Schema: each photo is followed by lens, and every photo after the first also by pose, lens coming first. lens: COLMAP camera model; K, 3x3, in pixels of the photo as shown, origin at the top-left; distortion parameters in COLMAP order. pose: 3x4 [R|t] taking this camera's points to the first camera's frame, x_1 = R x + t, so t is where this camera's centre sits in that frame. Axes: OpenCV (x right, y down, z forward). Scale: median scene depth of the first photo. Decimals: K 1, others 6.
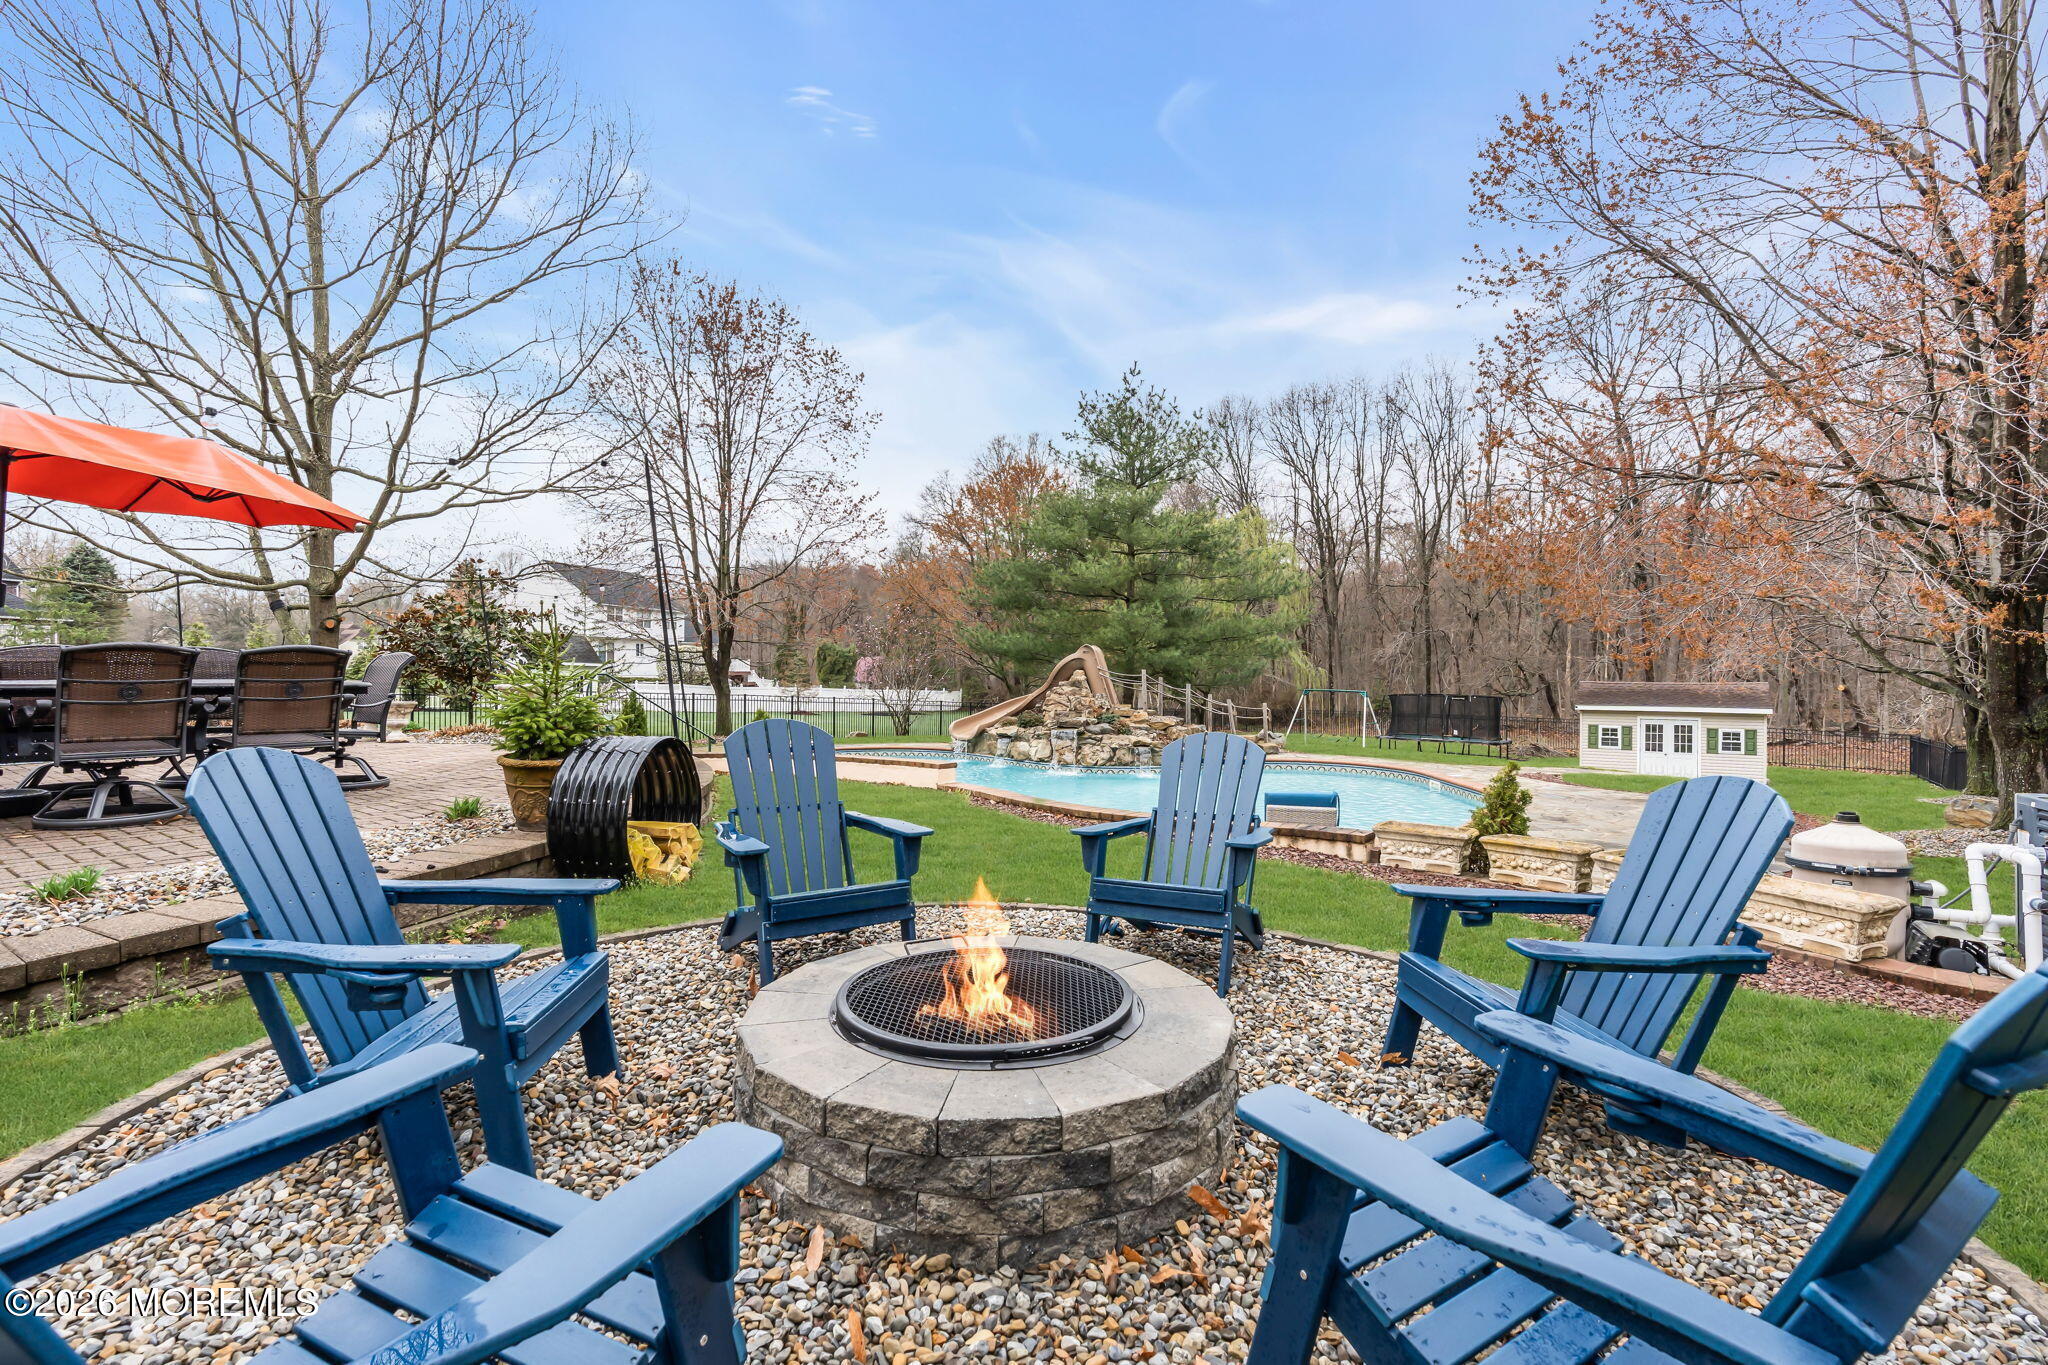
lens RADIAL K [[912.4, 0, 1017.2], [0, 912.4, 681.7], [0, 0, 1]] dist [-0.004170, 0.000669]
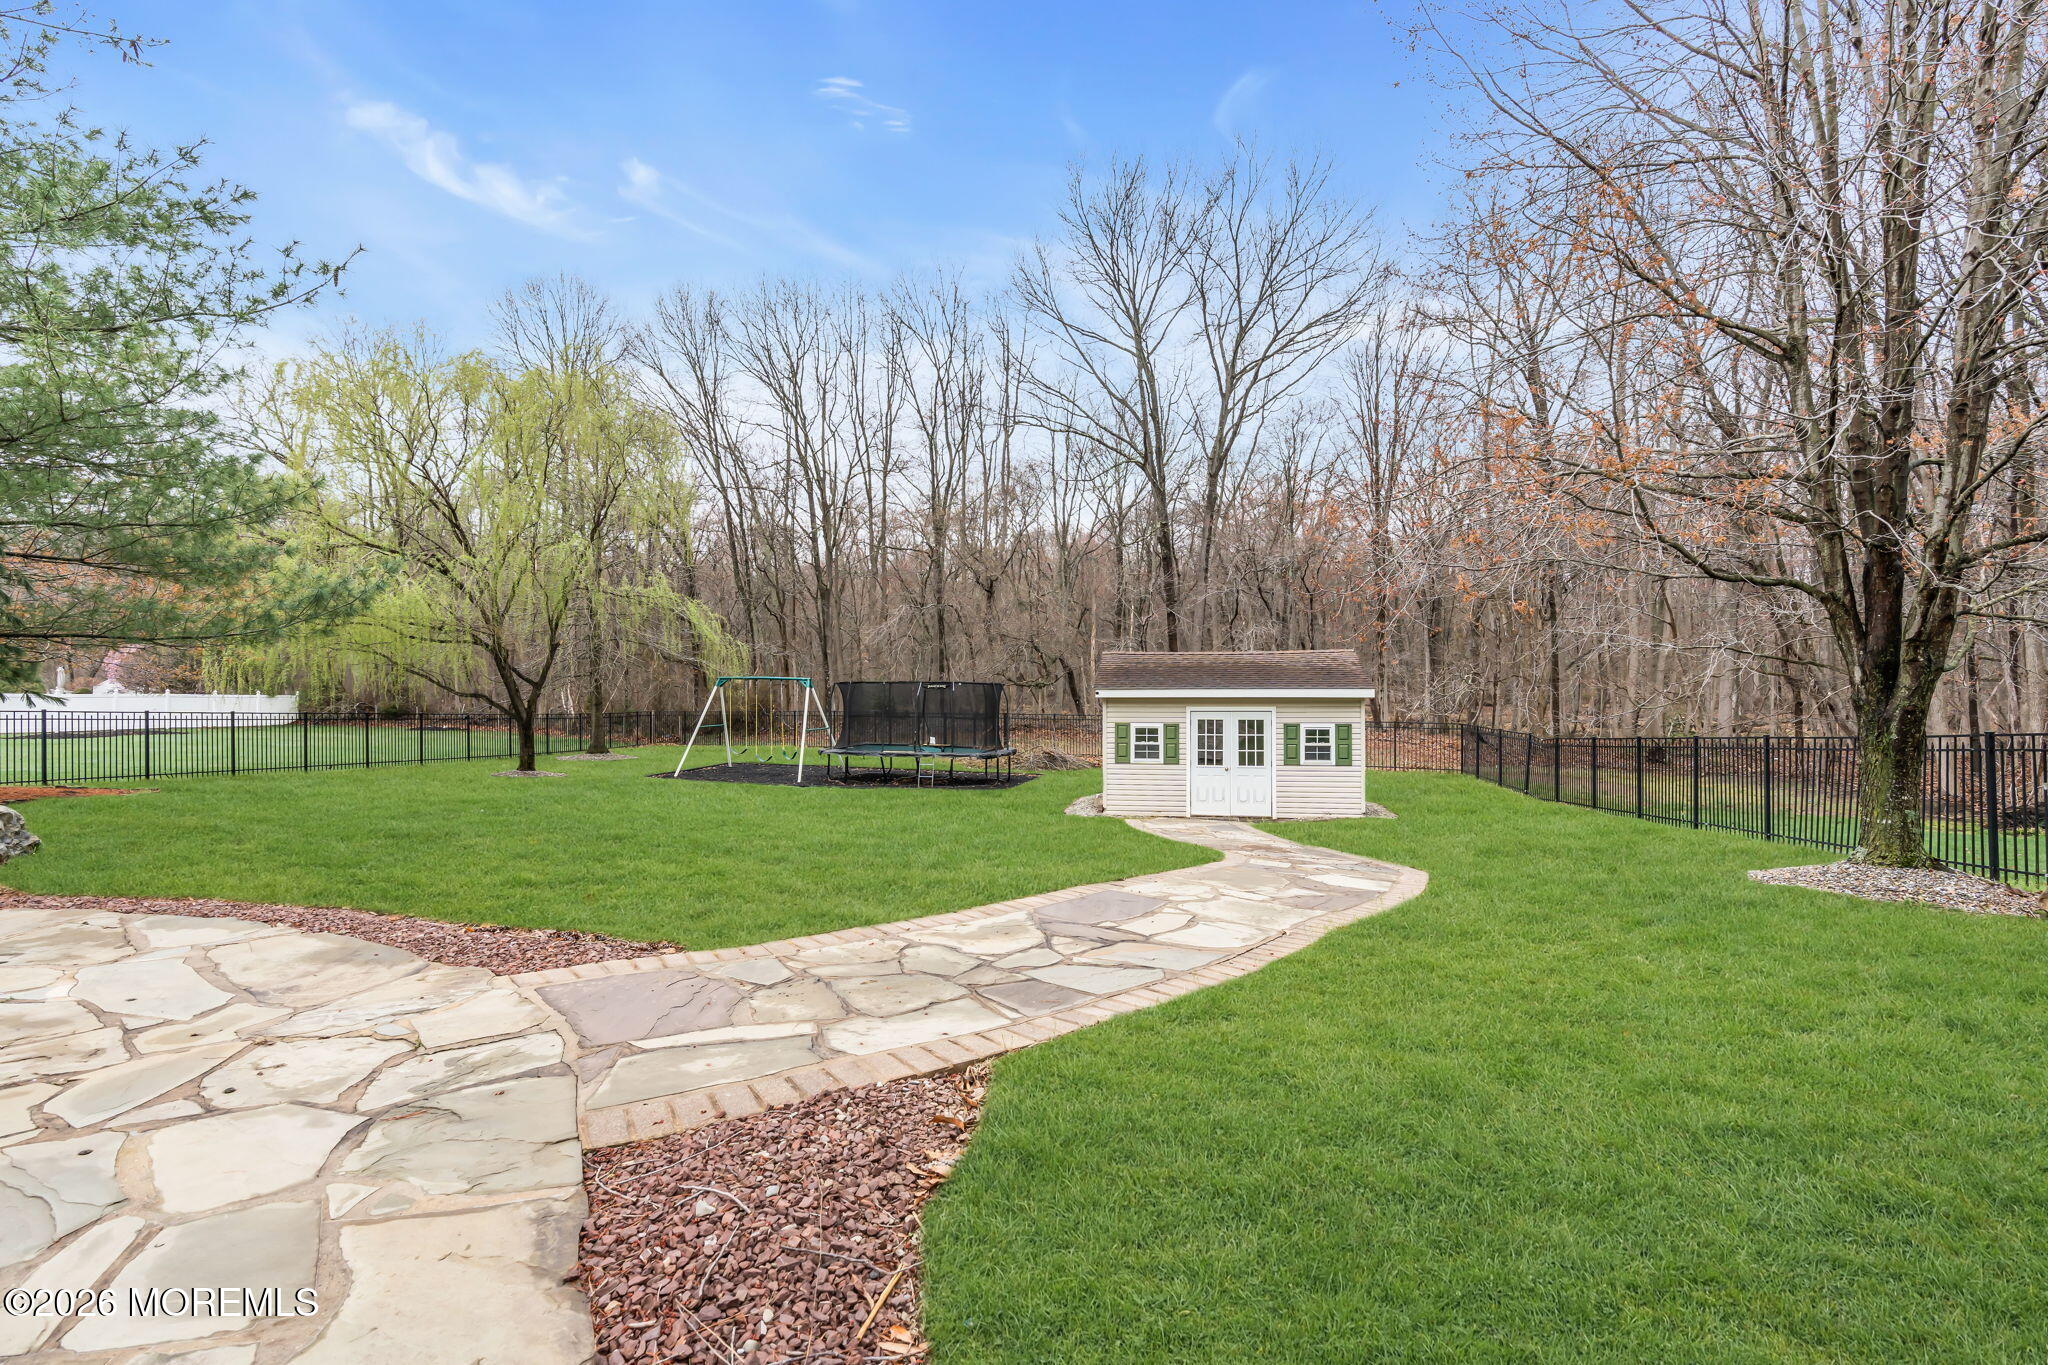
lens RADIAL K [[912.4, 0, 1025.2], [0, 912.4, 677.2], [0, 0, 1]] dist [-0.004170, 0.000669]
pose [[0.893449, -0.004914, 0.449138, 0.324723], [0.010280, 0.999902, -0.009511, 0.023747], [-0.449047, 0.013114, 0.893412, 0.521628]]
